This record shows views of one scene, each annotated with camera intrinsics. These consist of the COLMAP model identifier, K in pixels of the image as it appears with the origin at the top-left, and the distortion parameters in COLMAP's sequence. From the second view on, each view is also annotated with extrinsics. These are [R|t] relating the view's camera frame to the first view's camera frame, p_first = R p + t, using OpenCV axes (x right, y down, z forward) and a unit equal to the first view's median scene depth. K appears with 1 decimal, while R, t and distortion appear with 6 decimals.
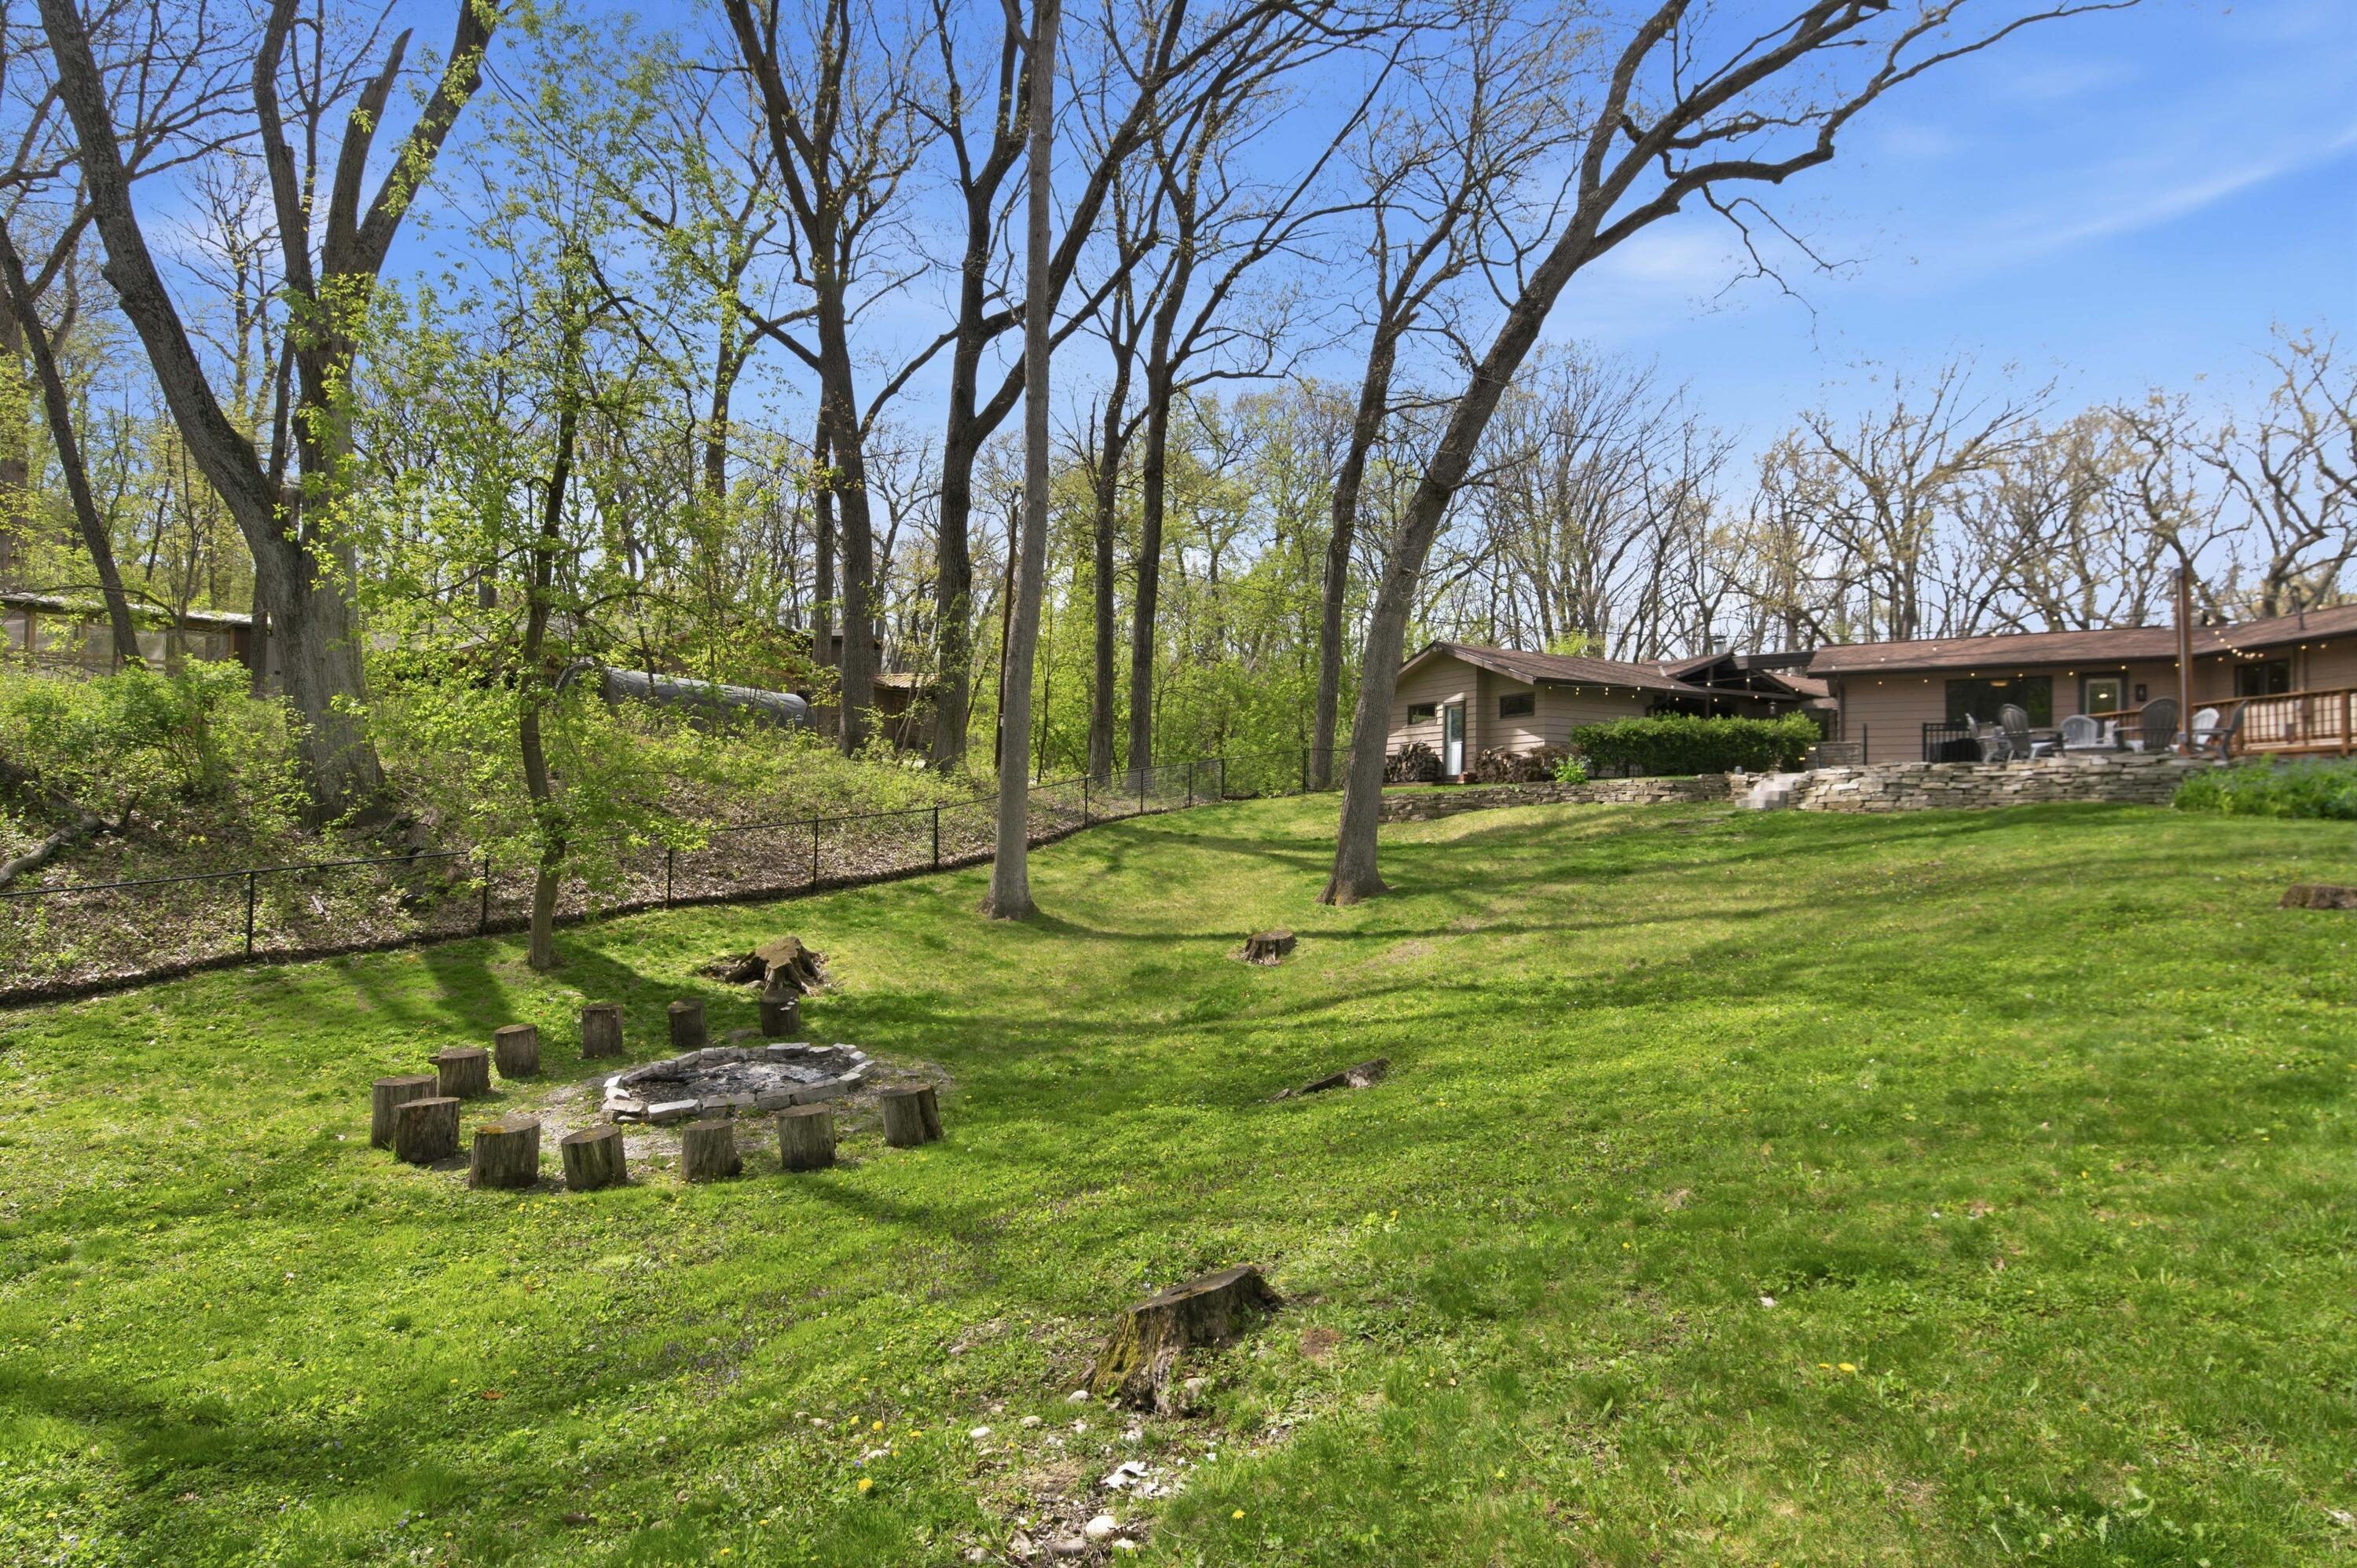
lens RADIAL K [[1233.2, 0, 1161.6], [0, 1233.2, 772.5], [0, 0, 1]] dist [0.005505, -0.006919]
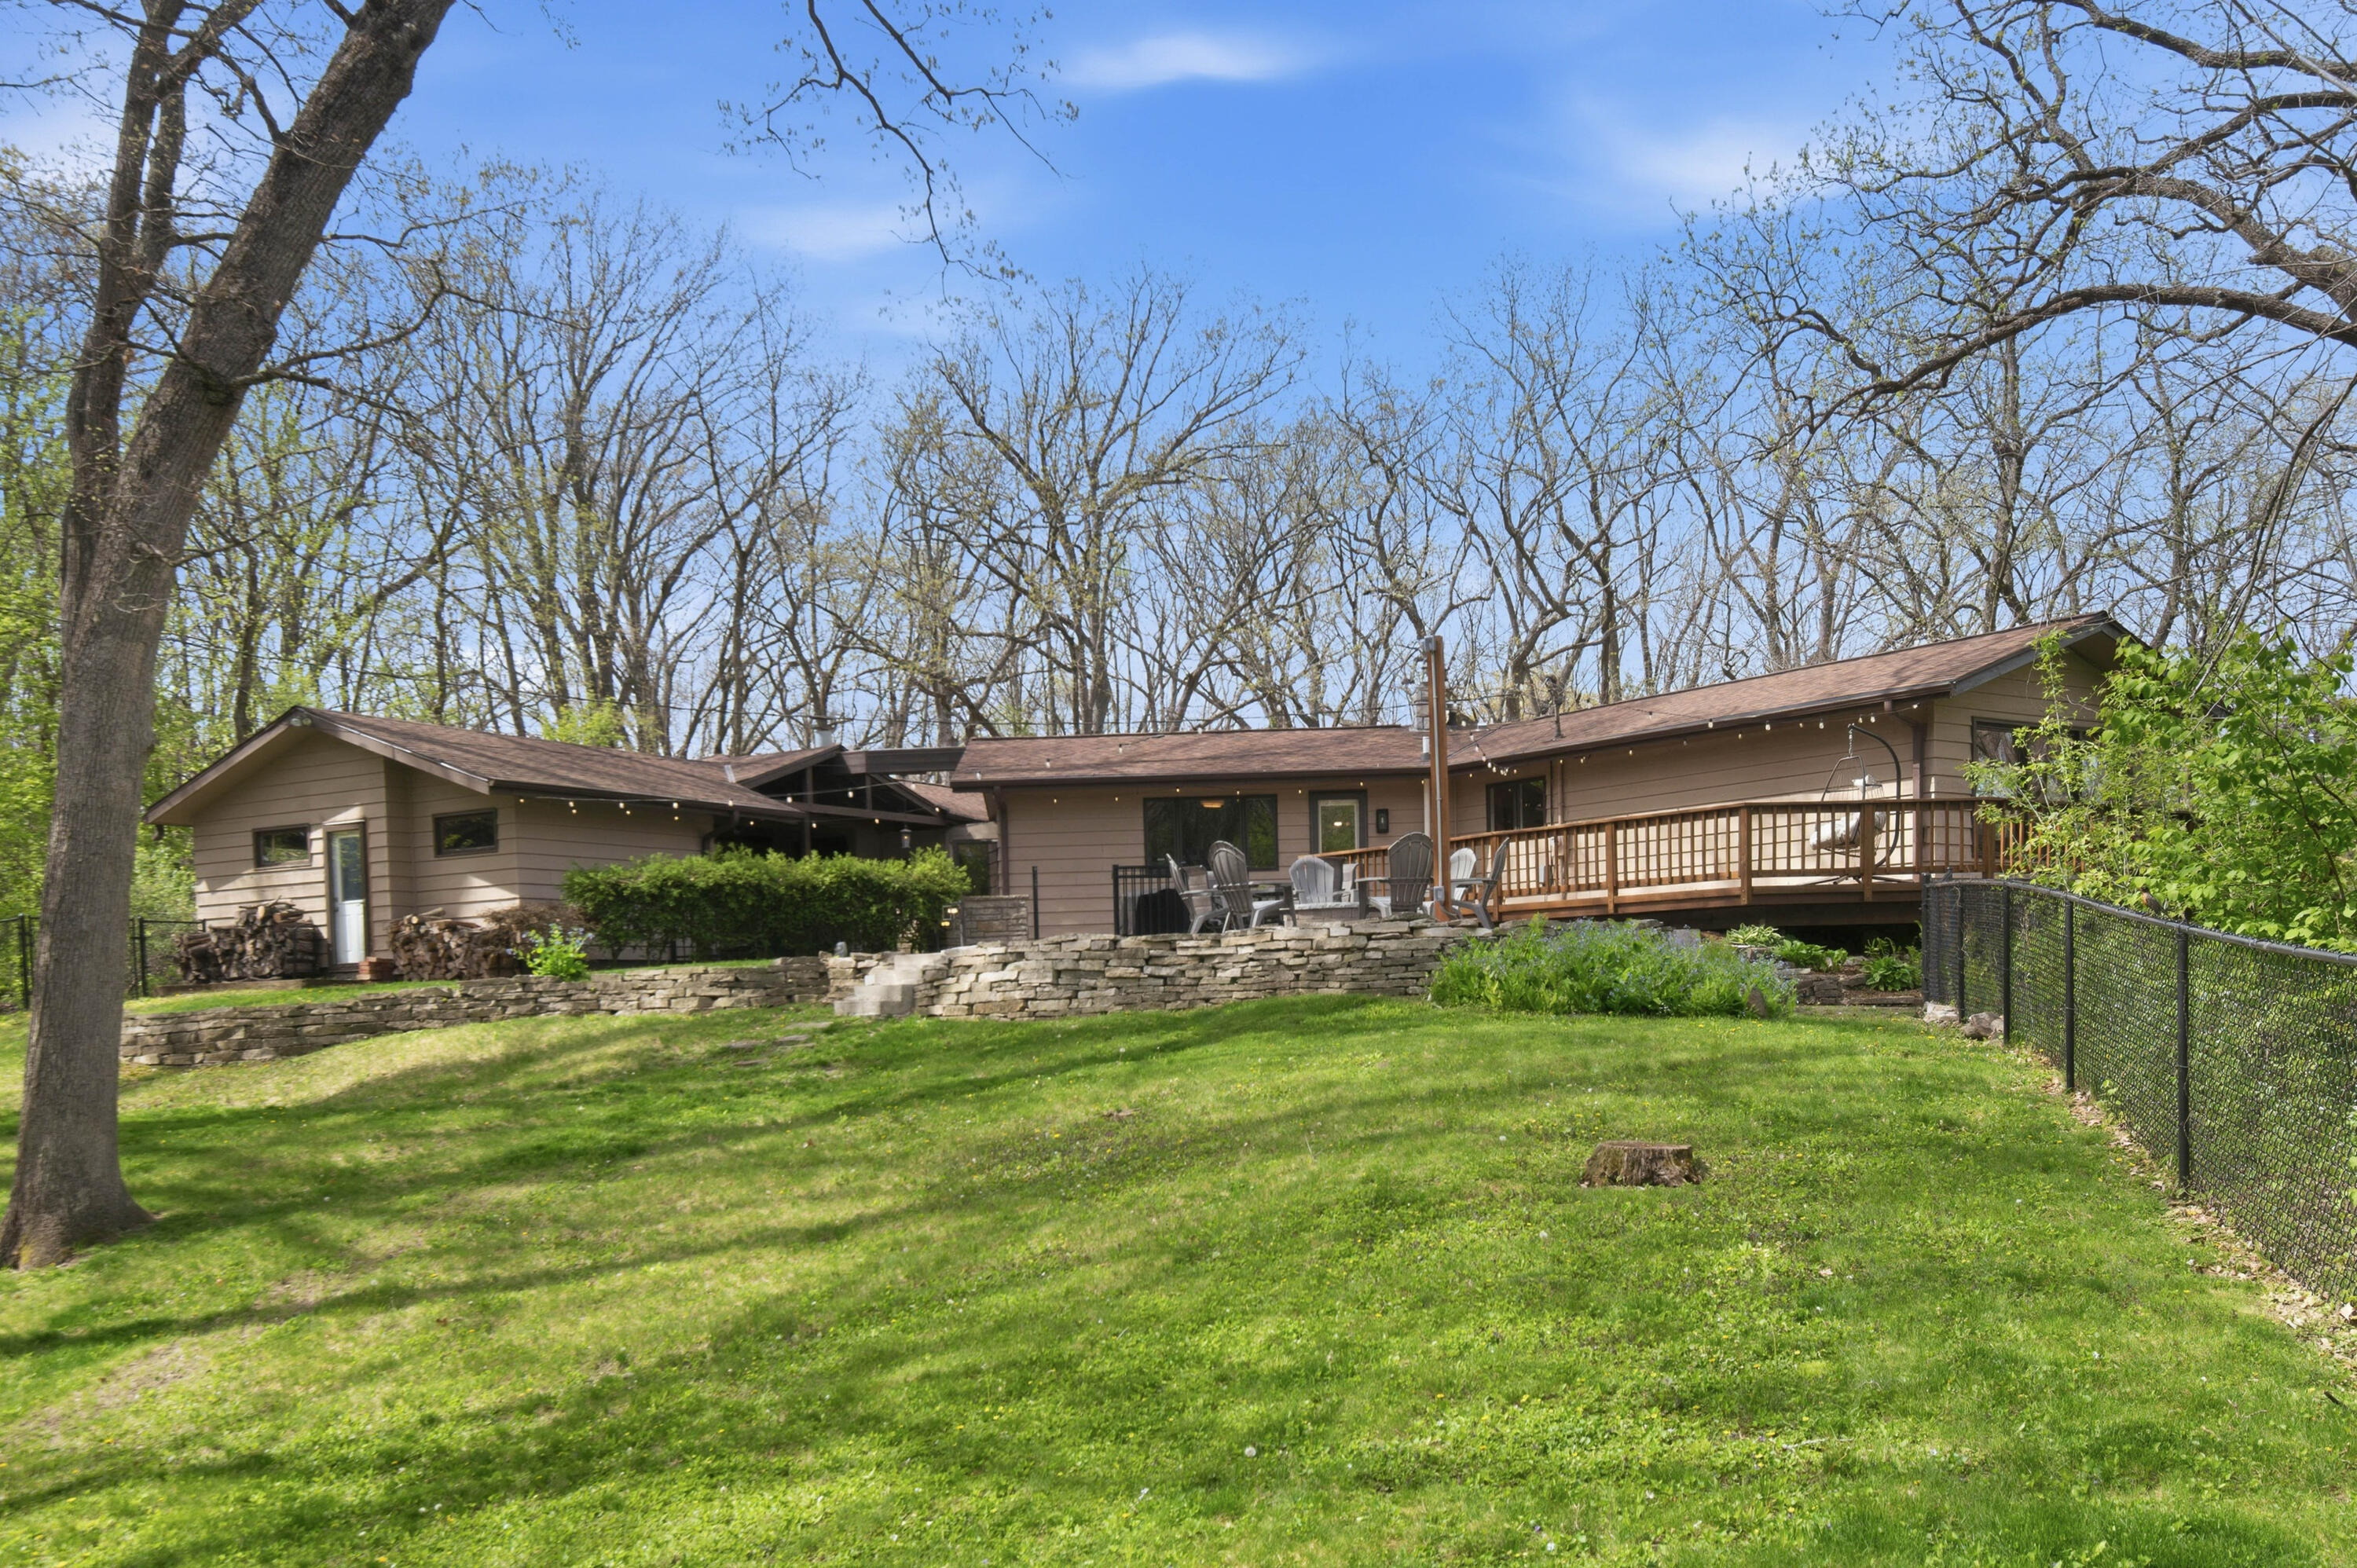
lens RADIAL K [[1873.8, 0, 1181.1], [0, 1873.8, 795.3], [0, 0, 1]] dist [0.065934, 0.002064]
pose [[0.841292, 0.014966, 0.540374, 0.117422], [0.019973, 0.998074, -0.058738, -0.017700], [-0.540212, 0.060208, 0.839372, 0.160142]]
